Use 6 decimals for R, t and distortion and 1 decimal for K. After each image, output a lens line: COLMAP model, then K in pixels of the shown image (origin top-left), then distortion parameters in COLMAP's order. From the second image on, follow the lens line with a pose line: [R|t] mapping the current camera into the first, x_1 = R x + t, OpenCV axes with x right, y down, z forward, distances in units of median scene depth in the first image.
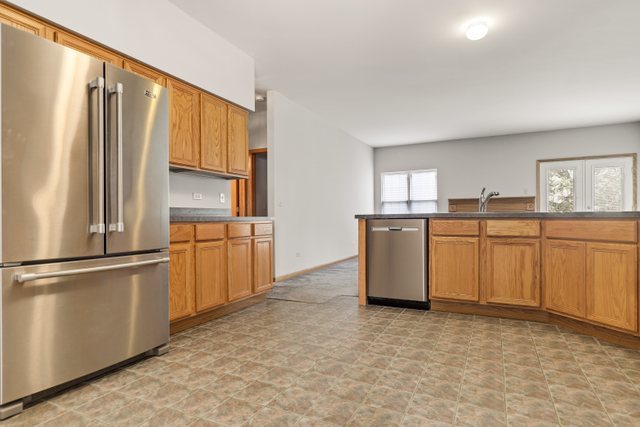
lens RADIAL K [[342.4, 0, 322.5], [0, 342.4, 216.8], [0, 0, 1]] dist [0.014500, -0.001815]
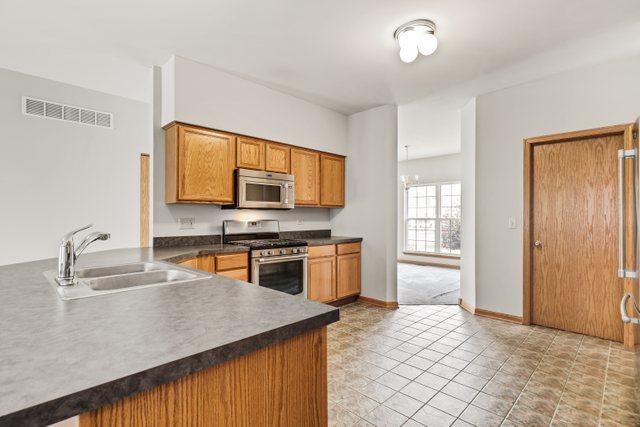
lens RADIAL K [[325.3, 0, 310.2], [0, 325.3, 214.4], [0, 0, 1]] dist [-0.011196, 0.000494]
pose [[-0.941862, 0.010063, 0.335850, 0.027162], [0.006886, 0.999920, -0.010648, -0.114278], [-0.335930, -0.007716, -0.941855, 1.623800]]
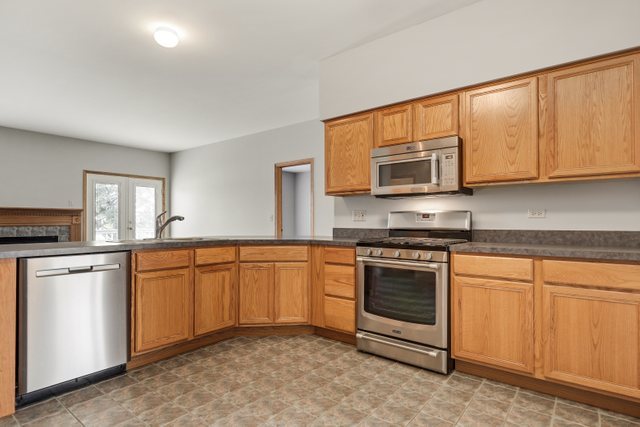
lens RADIAL K [[342.4, 0, 324.1], [0, 342.4, 215.3], [0, 0, 1]] dist [0.014500, -0.001815]
pose [[0.227942, 0.024904, 0.973356, -0.395954], [-0.003923, 0.999688, -0.024659, -0.065991], [-0.973667, 0.001802, 0.227968, 0.470212]]
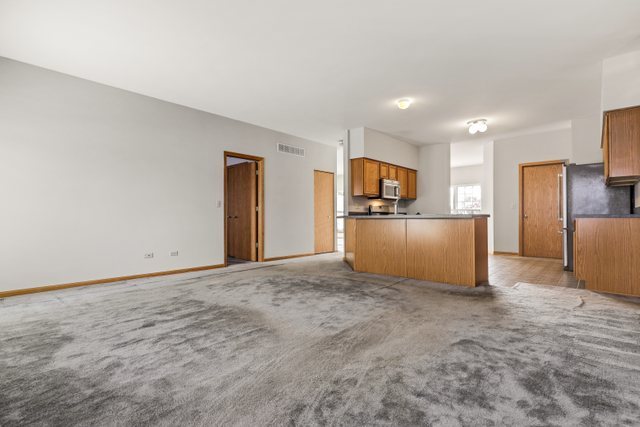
lens RADIAL K [[300.9, 0, 320.4], [0, 300.9, 214.1], [0, 0, 1]] dist [-0.016833, 0.003182]
pose [[-0.951094, 0.011862, 0.308672, 0.431163], [0.009484, 0.999913, -0.009204, -0.015681], [-0.308754, -0.005827, -0.951124, 2.881562]]
